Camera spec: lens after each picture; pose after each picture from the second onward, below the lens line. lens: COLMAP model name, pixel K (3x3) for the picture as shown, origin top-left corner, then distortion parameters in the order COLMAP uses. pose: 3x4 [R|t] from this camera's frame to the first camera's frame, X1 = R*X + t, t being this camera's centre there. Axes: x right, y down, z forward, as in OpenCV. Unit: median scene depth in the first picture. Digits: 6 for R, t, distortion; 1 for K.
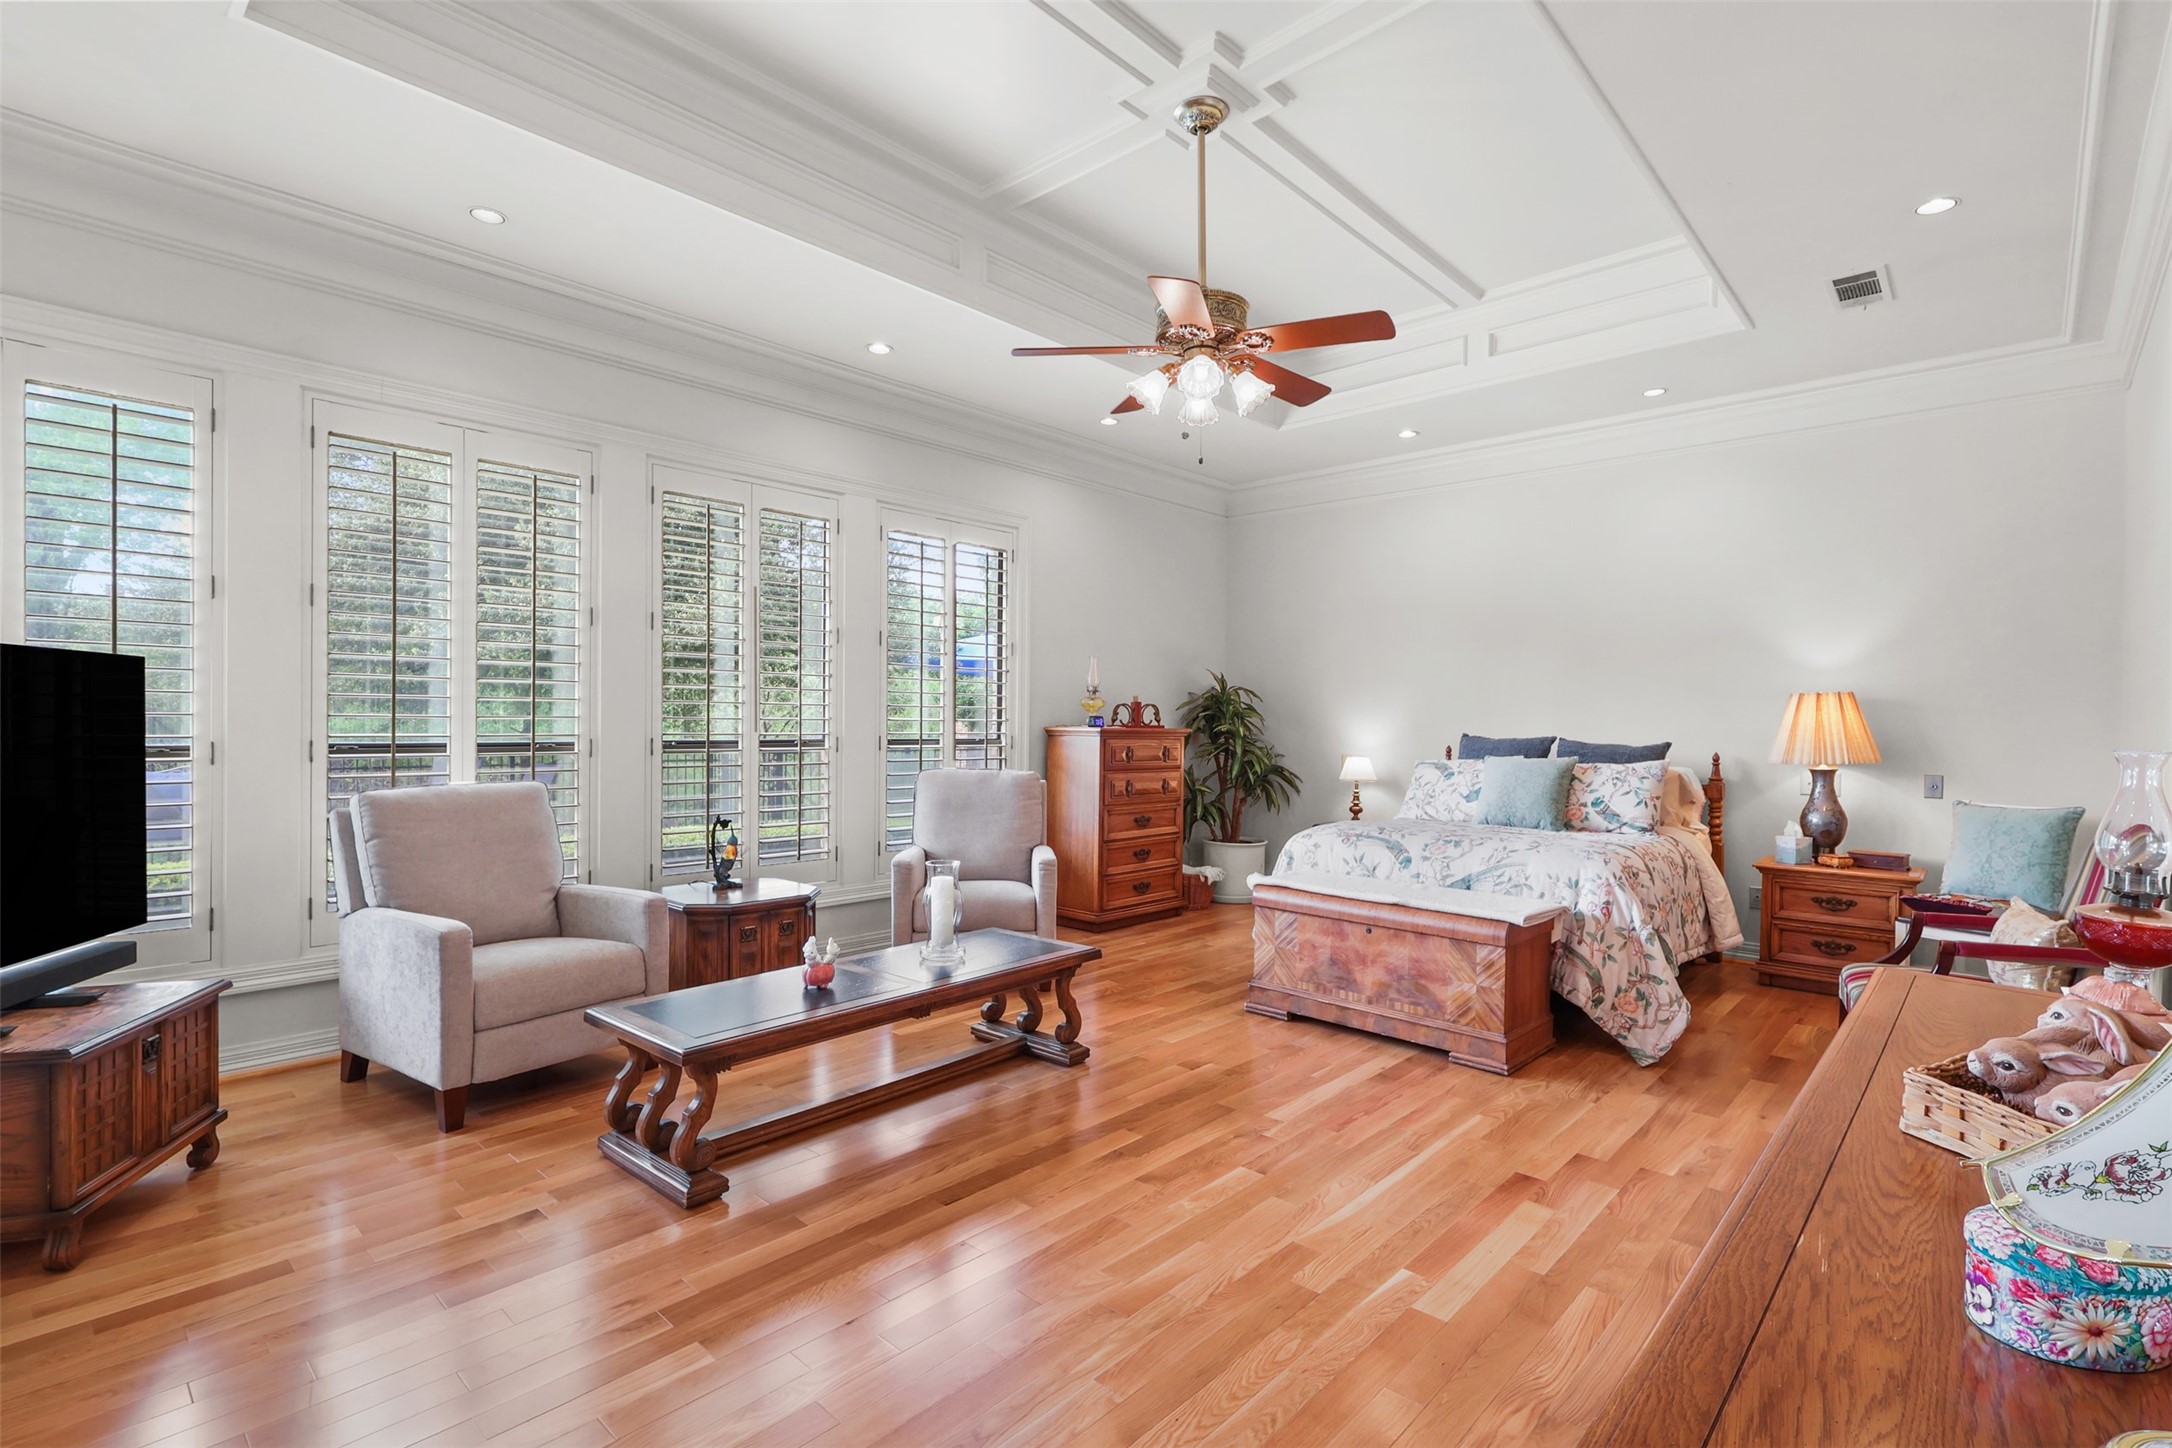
lens RADIAL K [[1015.5, 0, 1079.2], [0, 1015.5, 729.0], [0, 0, 1]] dist [-0.000744, 0.001579]
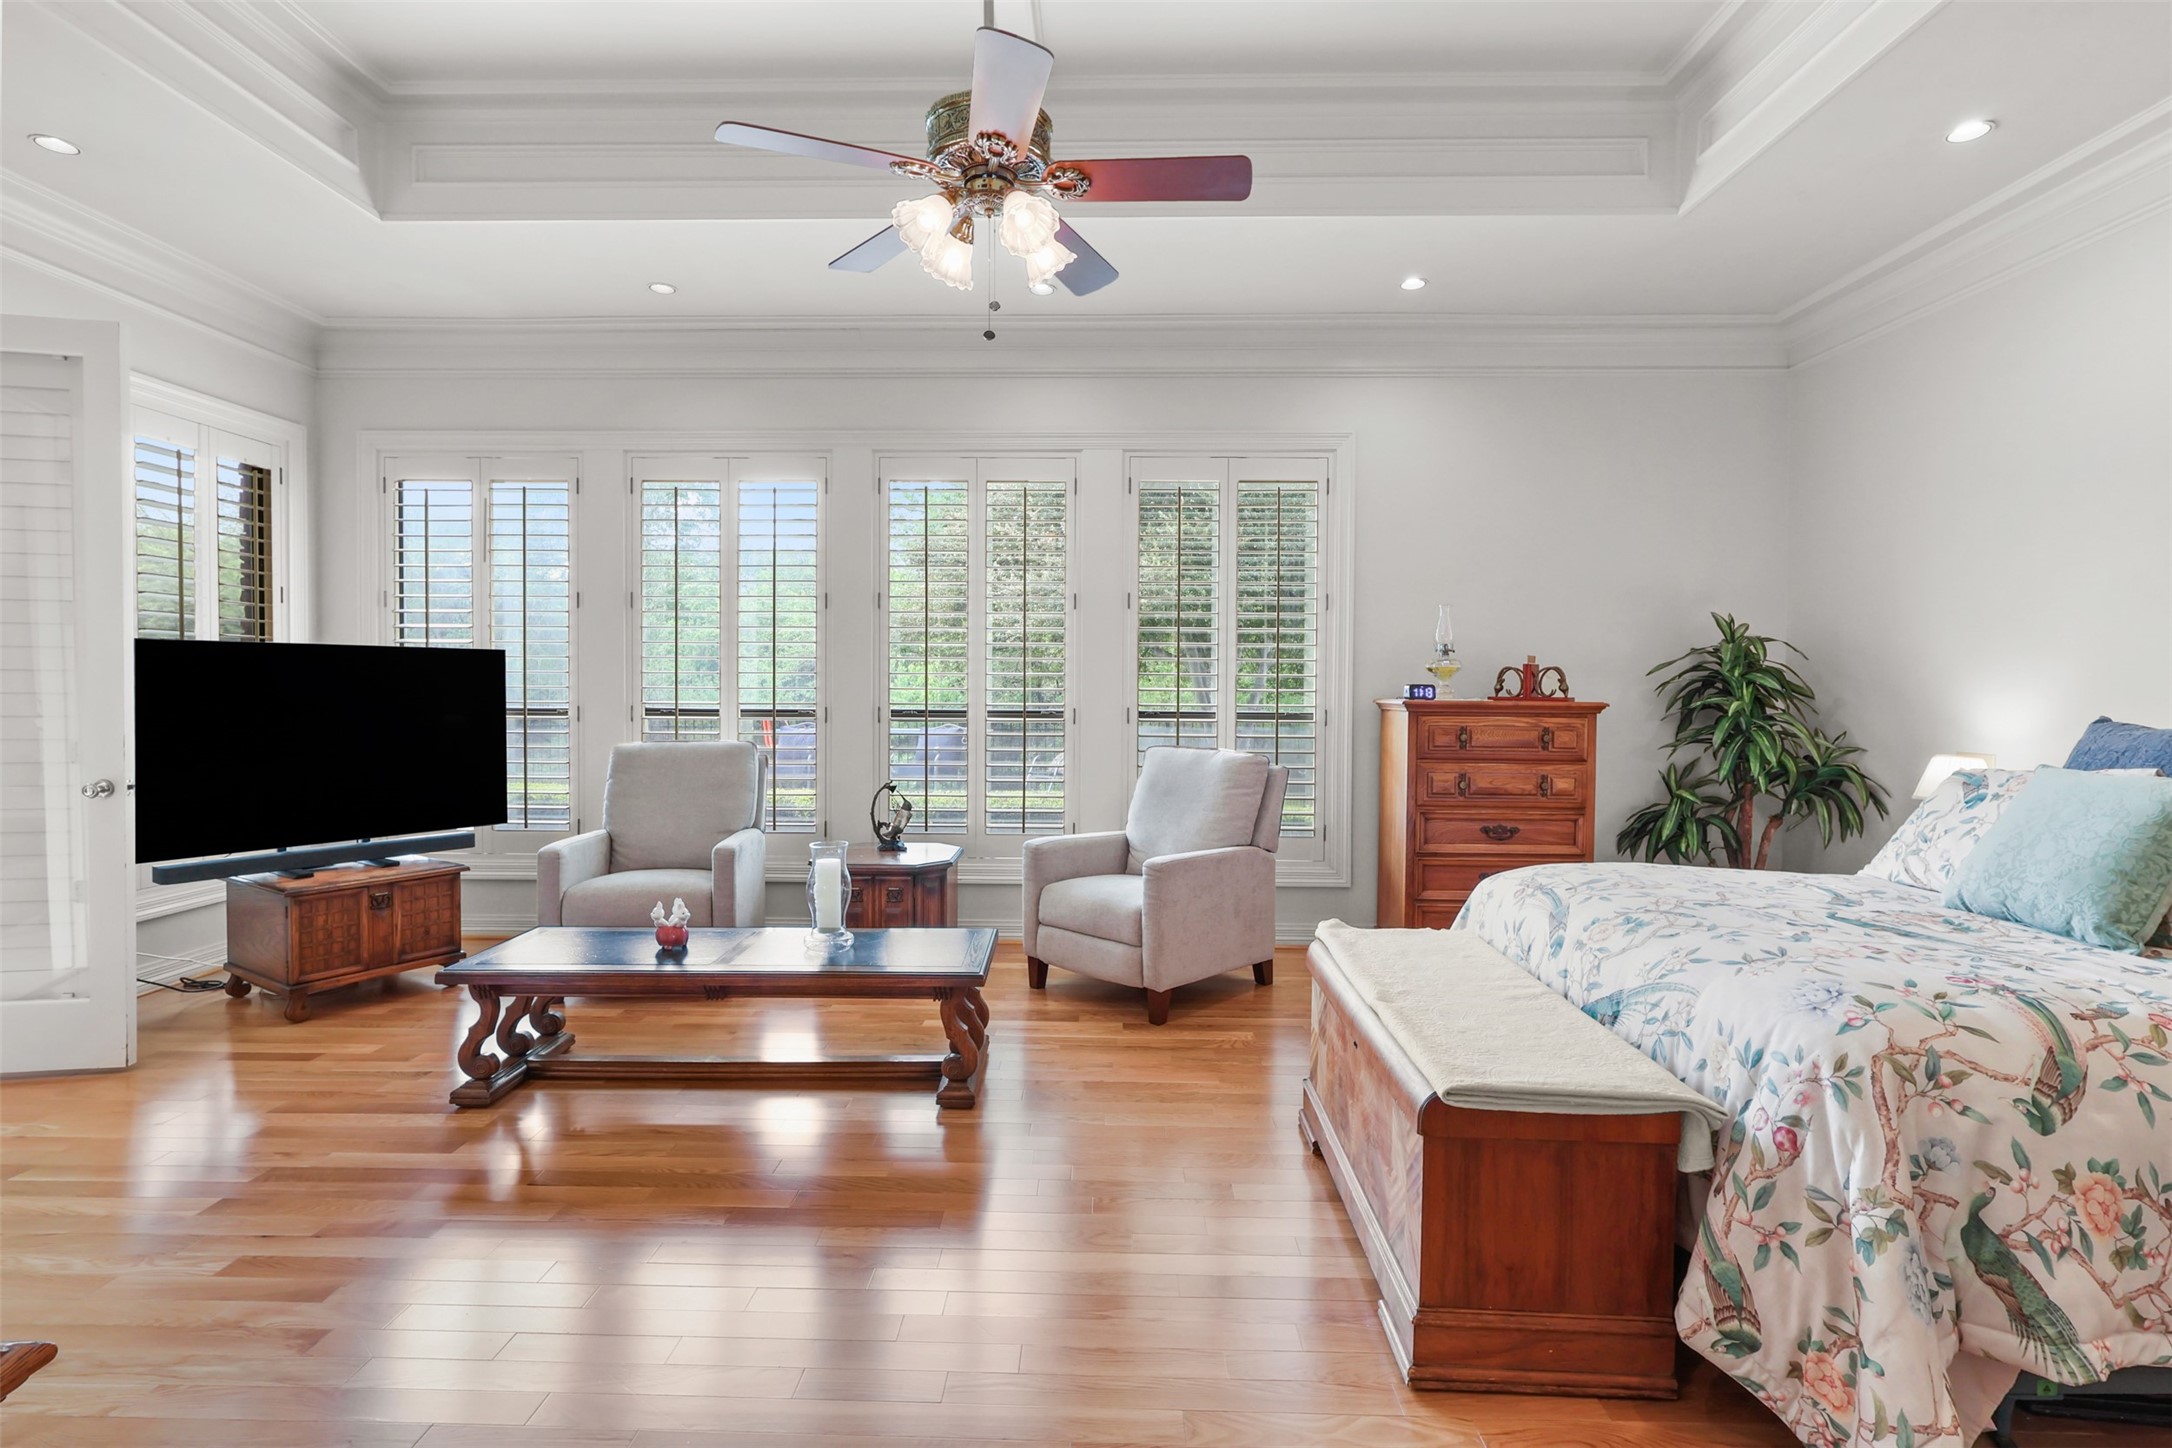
lens RADIAL K [[1015.5, 0, 1088.4], [0, 1015.5, 706.6], [0, 0, 1]] dist [-0.000744, 0.001579]
pose [[0.666549, 0.009569, -0.745400, 0.566013], [-0.005609, 0.999954, 0.007821, -0.001523], [0.745440, -0.001032, 0.666571, 0.446581]]
